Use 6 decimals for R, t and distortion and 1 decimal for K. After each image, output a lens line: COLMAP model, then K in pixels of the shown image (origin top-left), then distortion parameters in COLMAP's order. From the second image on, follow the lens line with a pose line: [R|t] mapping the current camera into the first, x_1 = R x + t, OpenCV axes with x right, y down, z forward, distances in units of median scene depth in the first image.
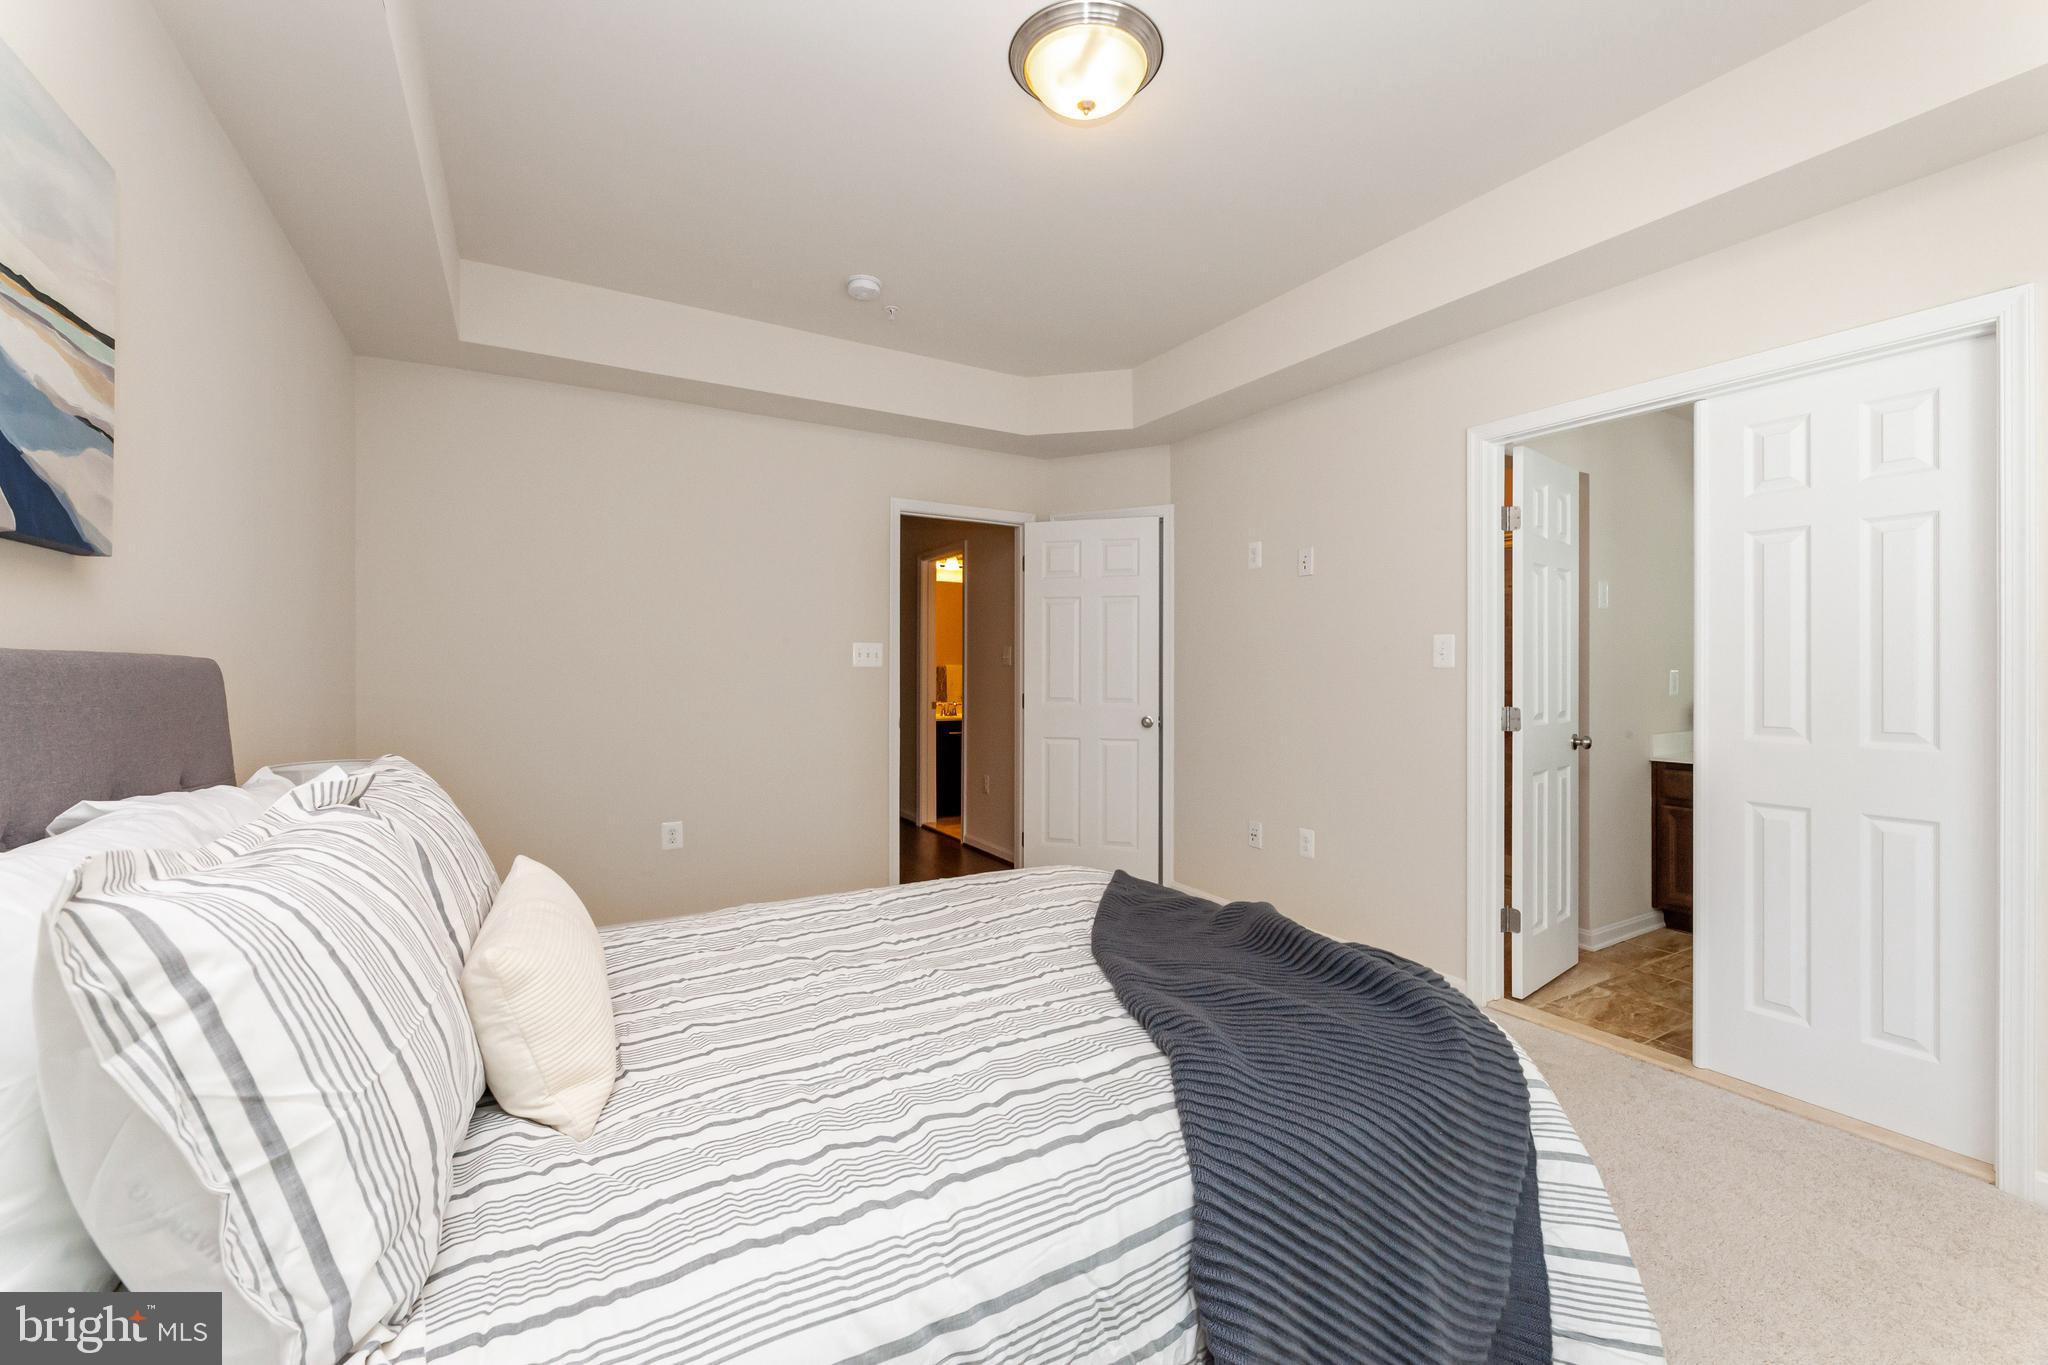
lens RADIAL K [[838.8, 0, 1007.0], [0, 838.8, 675.0], [0, 0, 1]] dist [-0.001373, -0.001236]
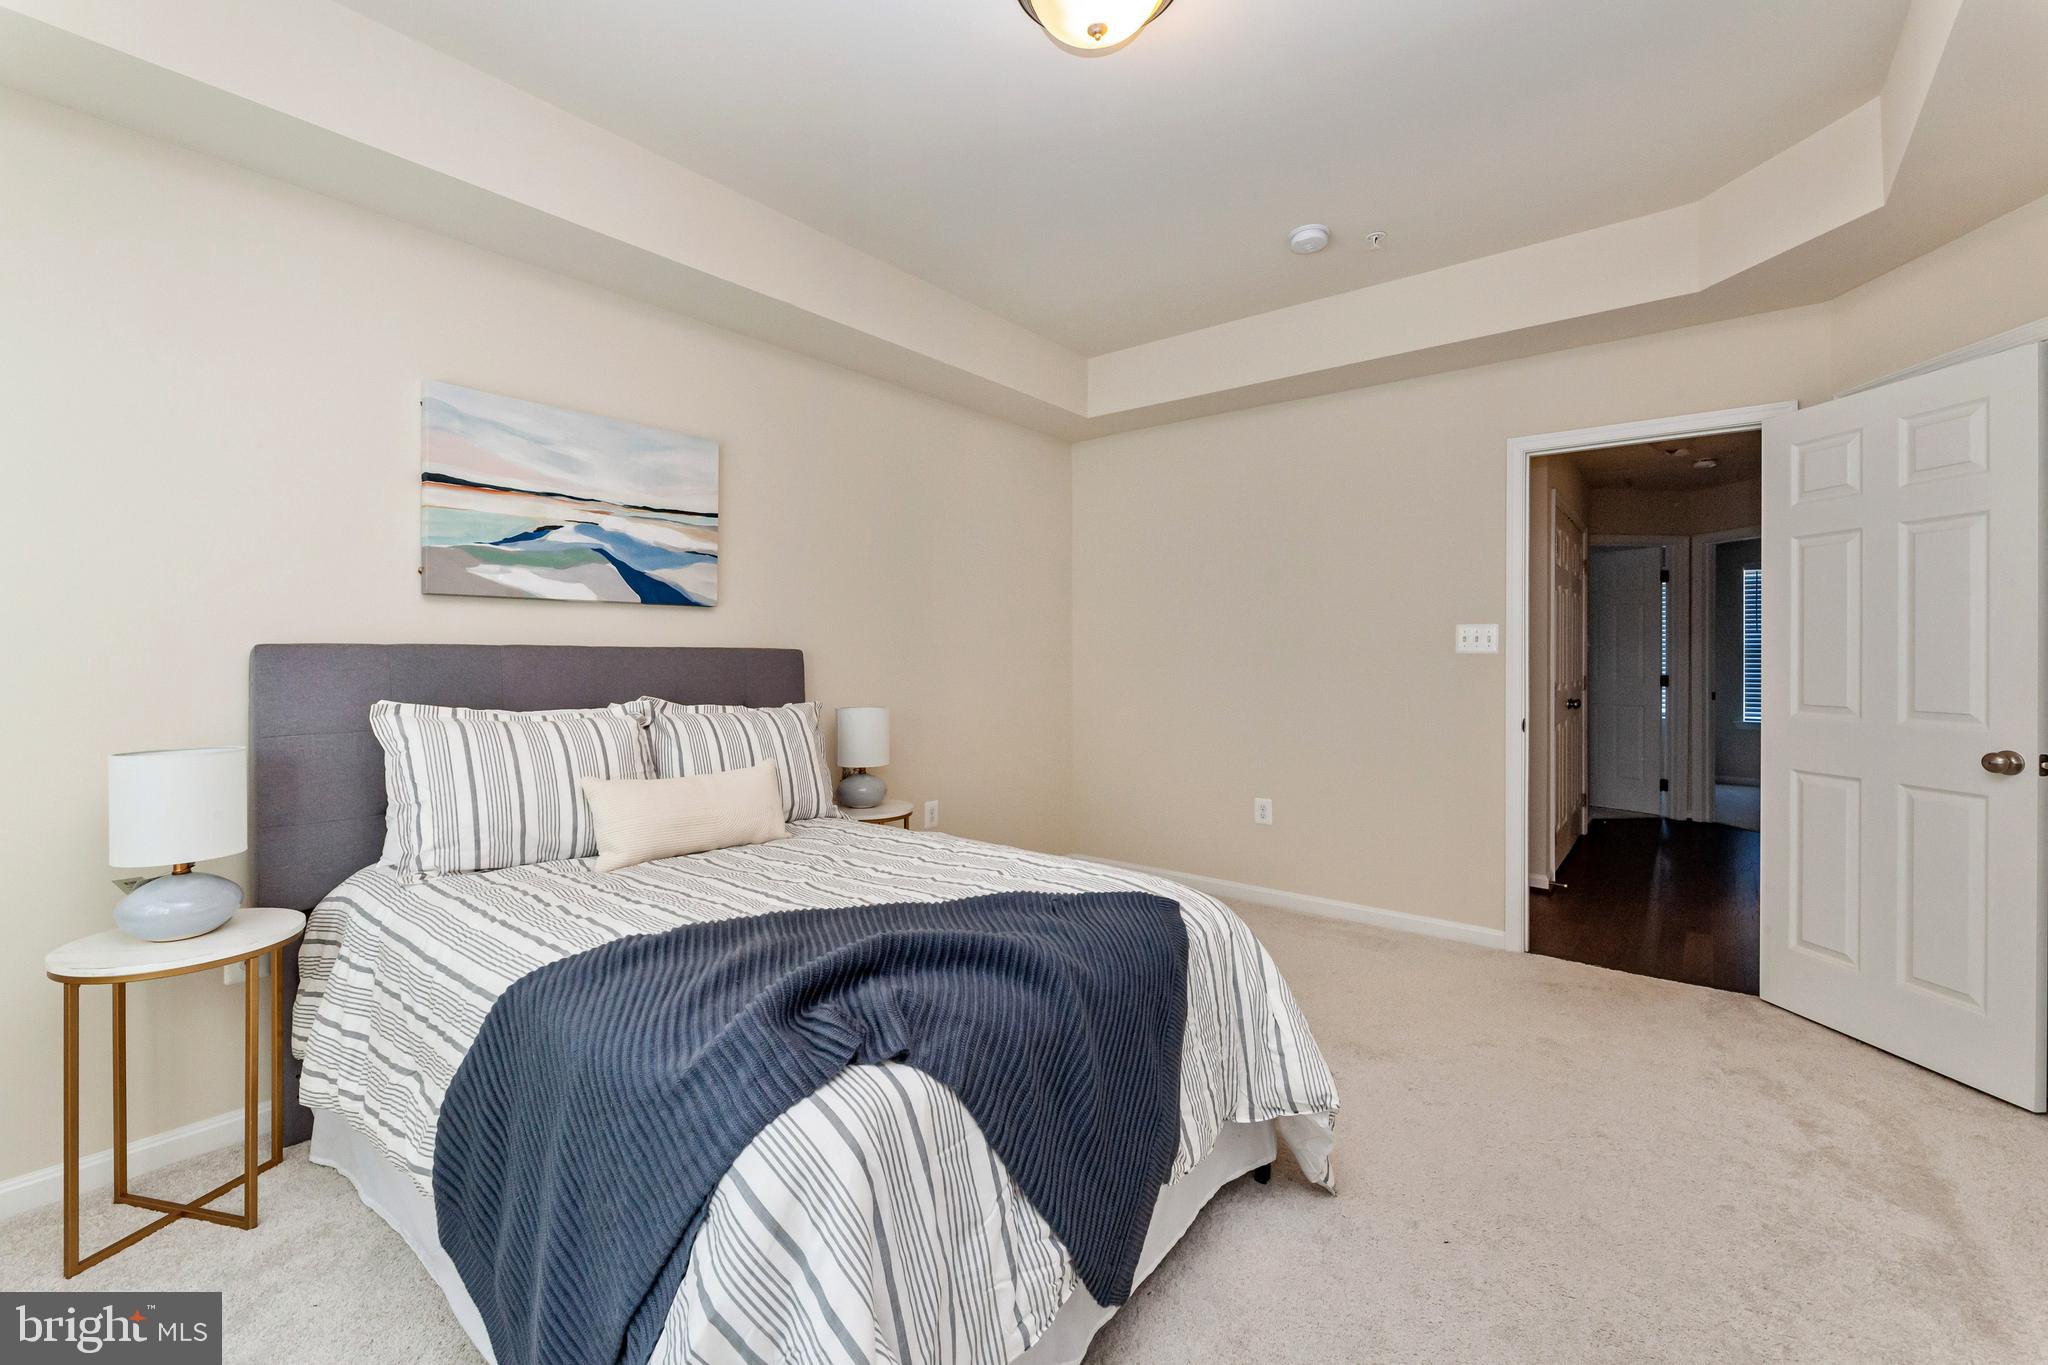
lens RADIAL K [[838.8, 0, 1019.0], [0, 838.8, 671.1], [0, 0, 1]] dist [-0.001373, -0.001236]
pose [[0.374039, 0.015315, -0.927287, 0.478875], [-0.006543, 0.999882, 0.013875, -0.001179], [0.927390, 0.000877, 0.374095, 0.308653]]
